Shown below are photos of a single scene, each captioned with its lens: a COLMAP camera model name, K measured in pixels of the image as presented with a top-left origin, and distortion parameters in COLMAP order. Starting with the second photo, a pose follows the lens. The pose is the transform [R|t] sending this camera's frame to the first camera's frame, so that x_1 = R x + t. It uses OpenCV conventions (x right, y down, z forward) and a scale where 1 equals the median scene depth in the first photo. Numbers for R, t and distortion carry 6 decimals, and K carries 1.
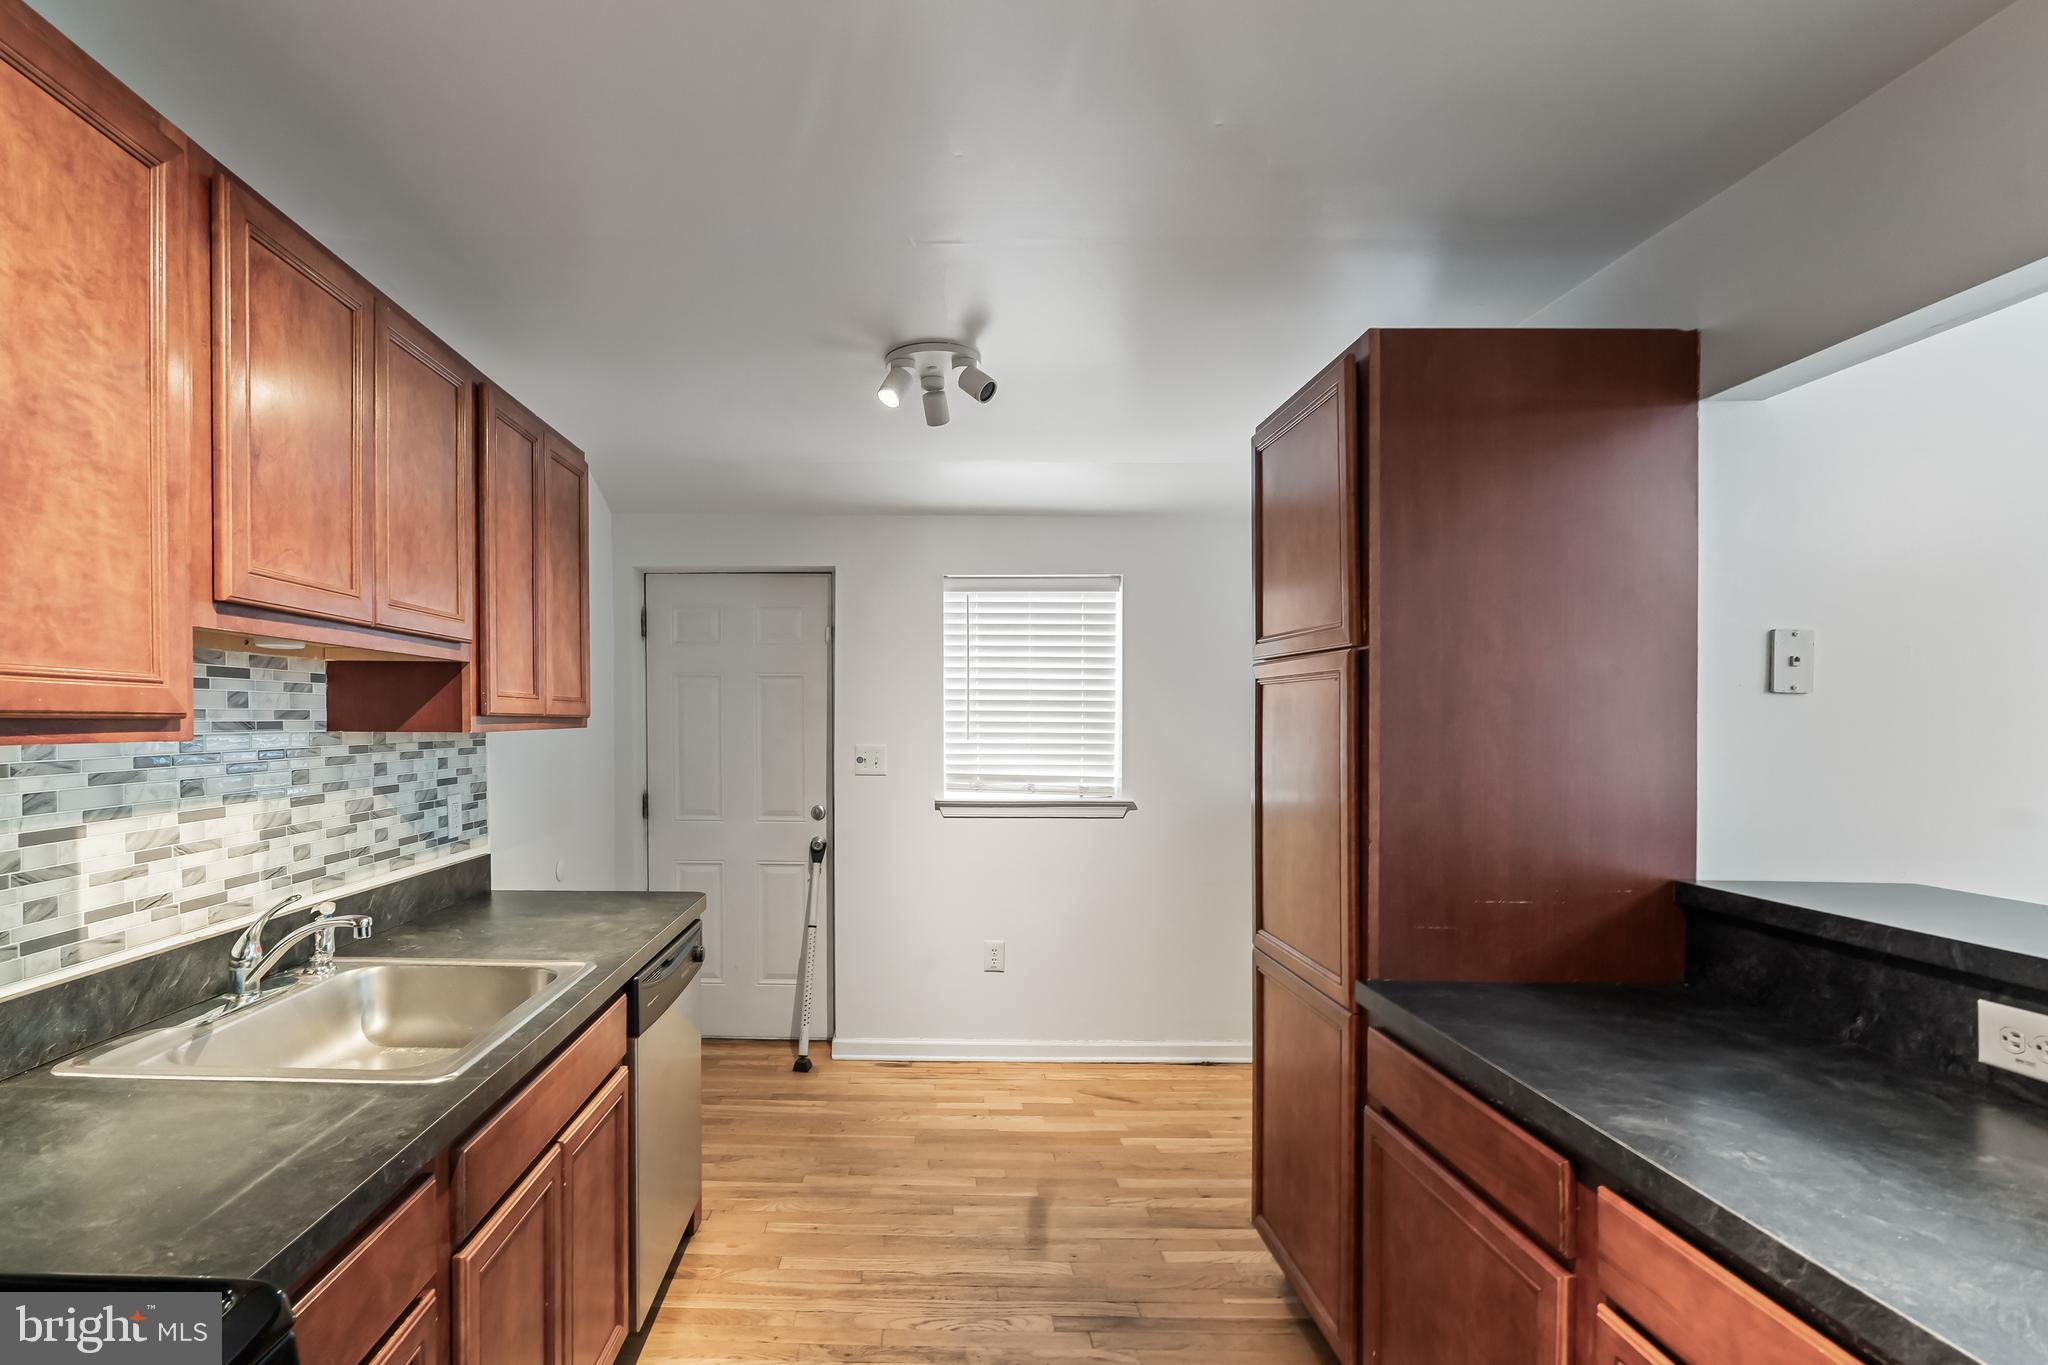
lens RADIAL K [[956.9, 0, 904.0], [0, 956.9, 738.8], [0, 0, 1]] dist [-0.001979, -0.000244]
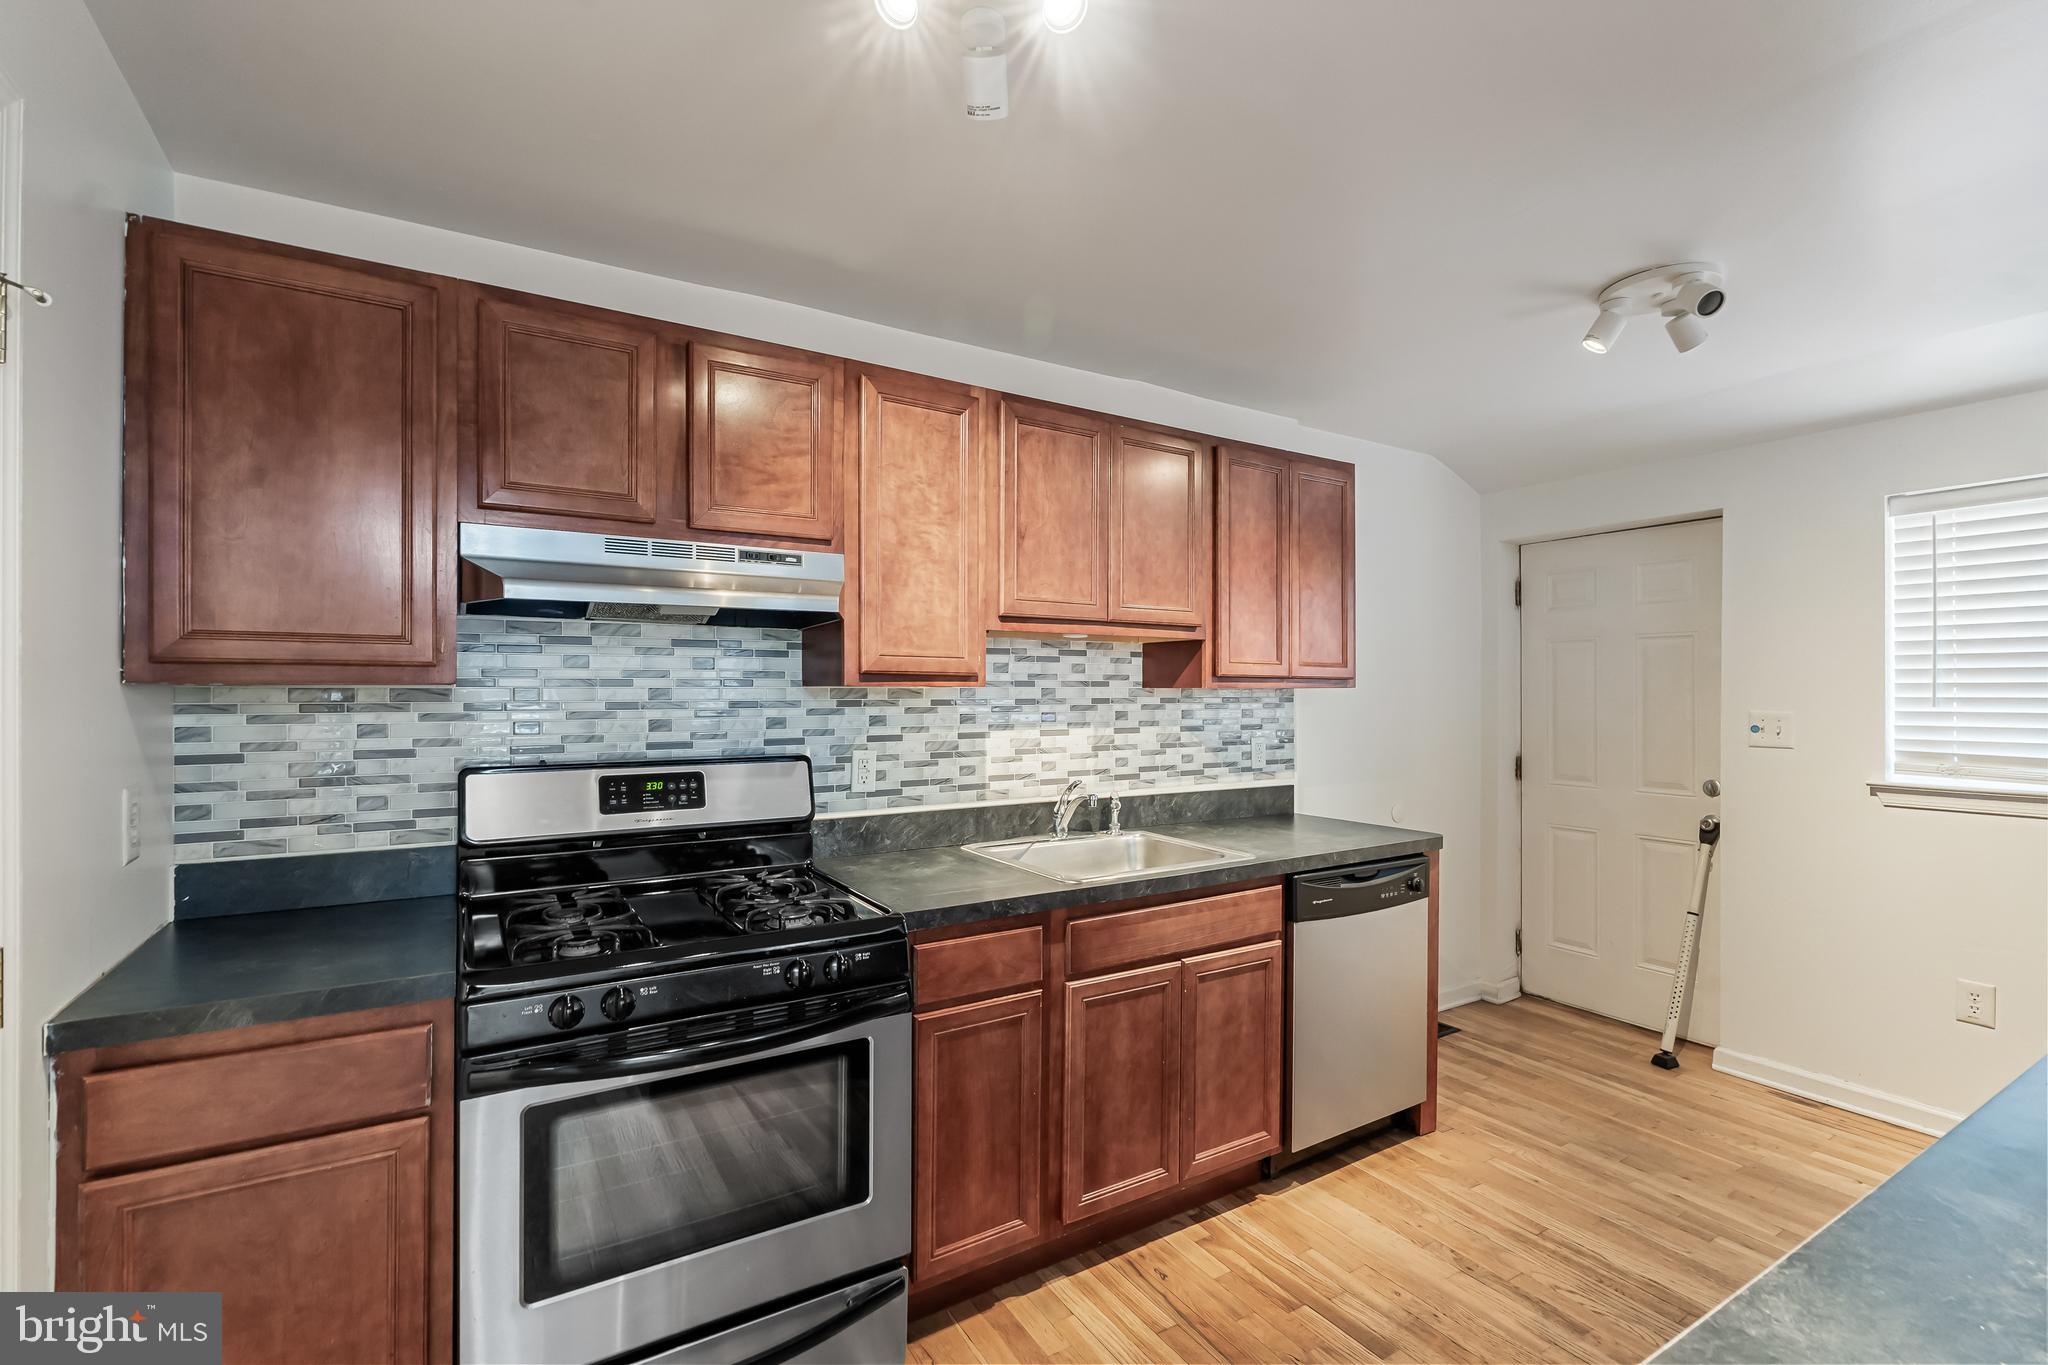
lens RADIAL K [[910.1, 0, 1024.1], [0, 910.1, 696.7], [0, 0, 1]] dist [-0.003180, -0.000165]
pose [[0.544851, 0.001879, -0.838531, 0.558611], [-0.017415, 0.999807, -0.009075, 0.024084], [0.838352, 0.019548, 0.544778, 0.017379]]
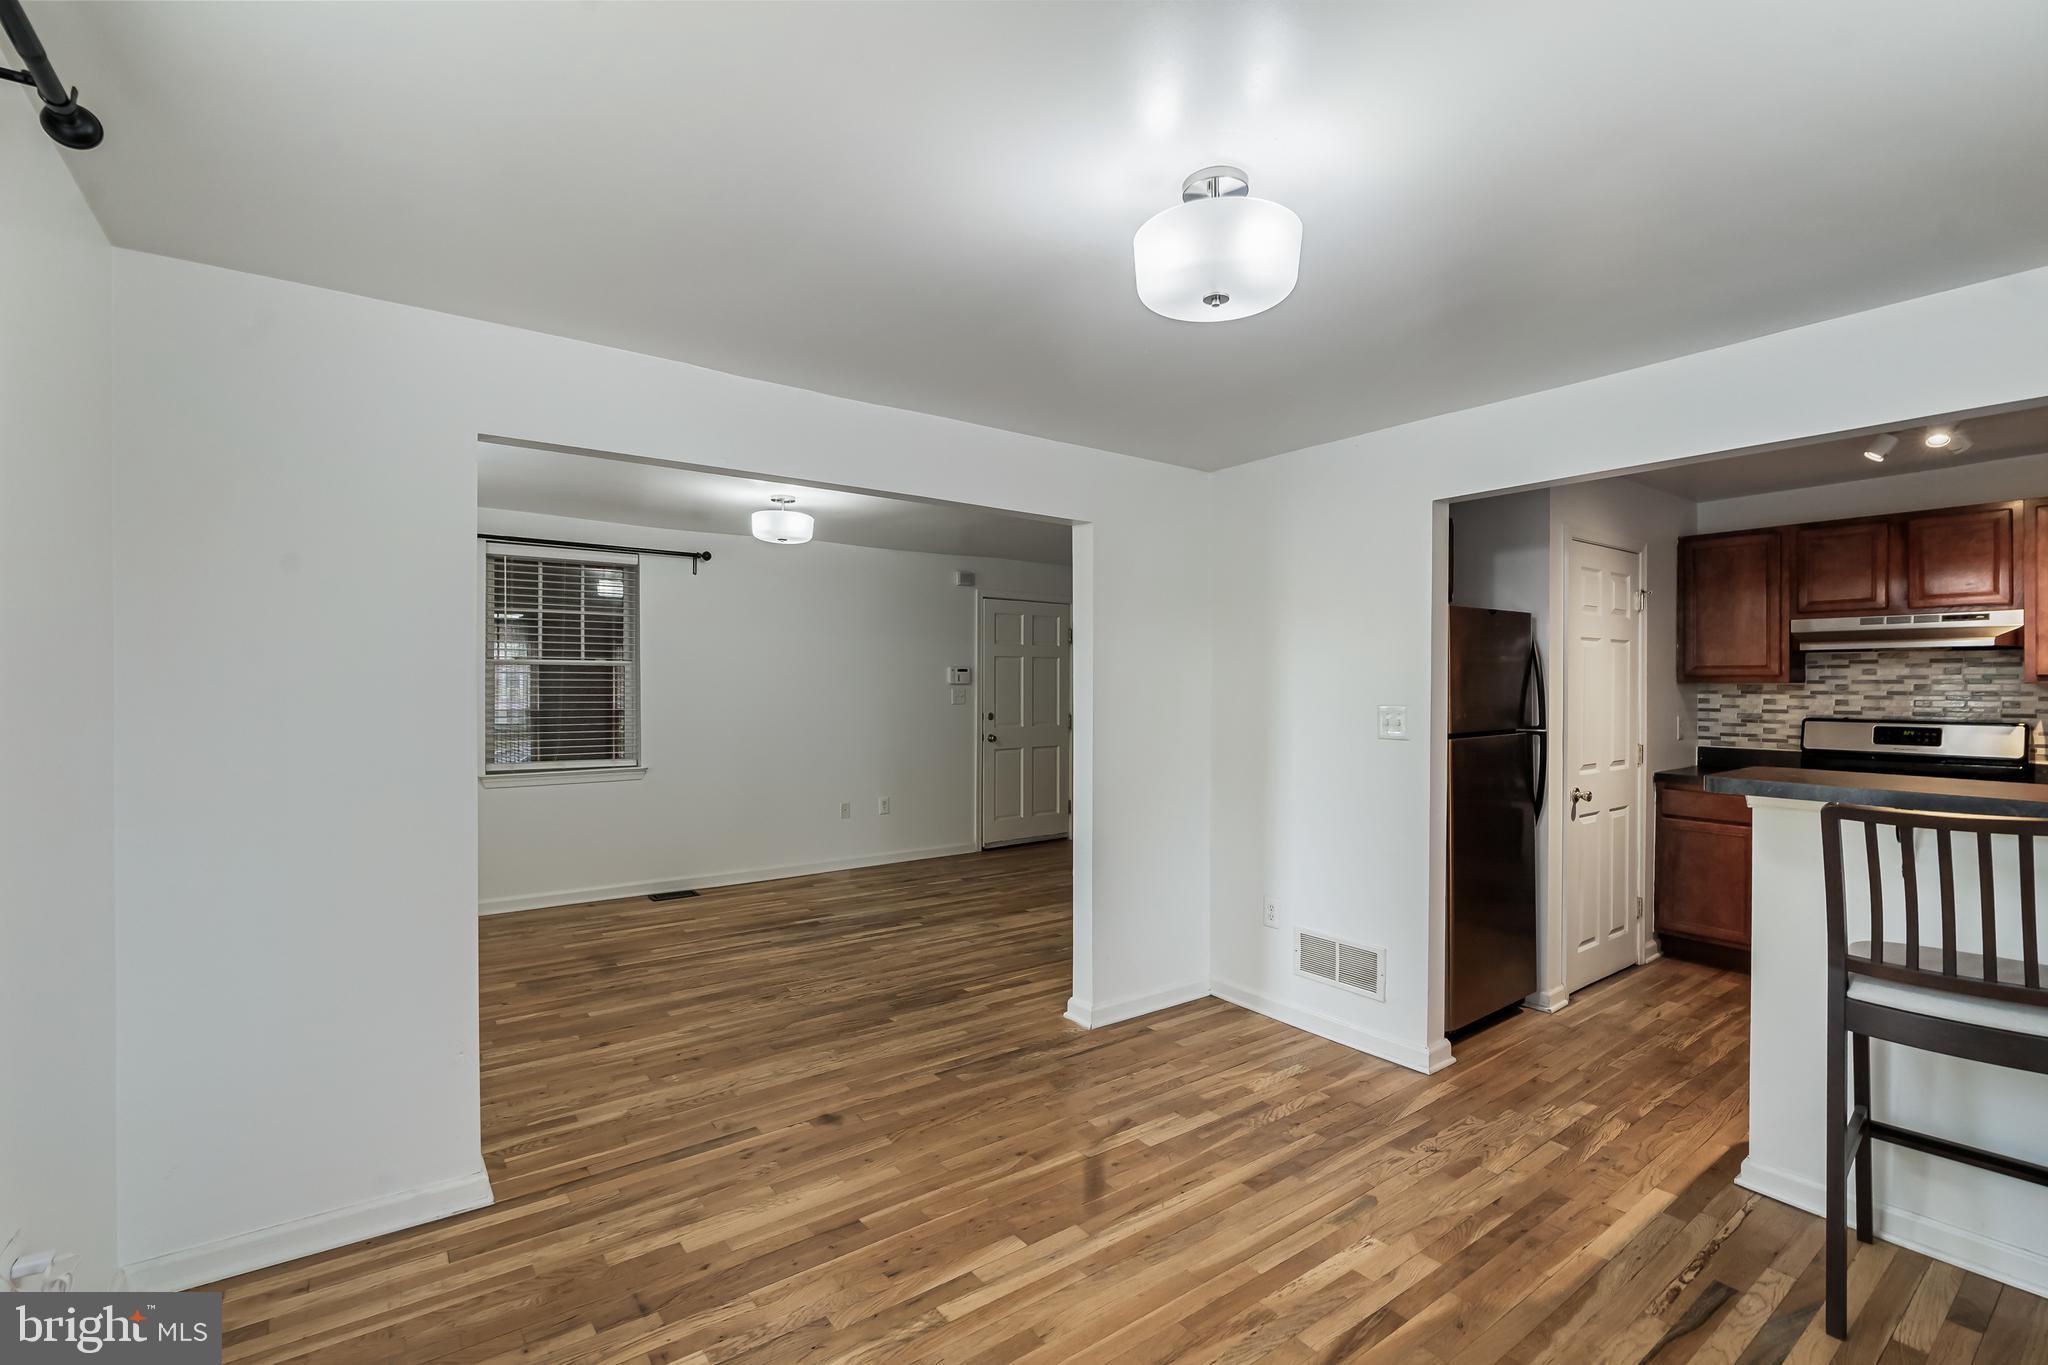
lens RADIAL K [[908.9, 0, 1013.6], [0, 908.9, 680.7], [0, 0, 1]] dist [-0.001143, 0.000526]
pose [[-0.792739, -0.004185, -0.609546, 2.404089], [-0.015778, 0.999782, 0.013655, 0.006888], [0.609356, 0.020442, -0.792633, 0.643745]]
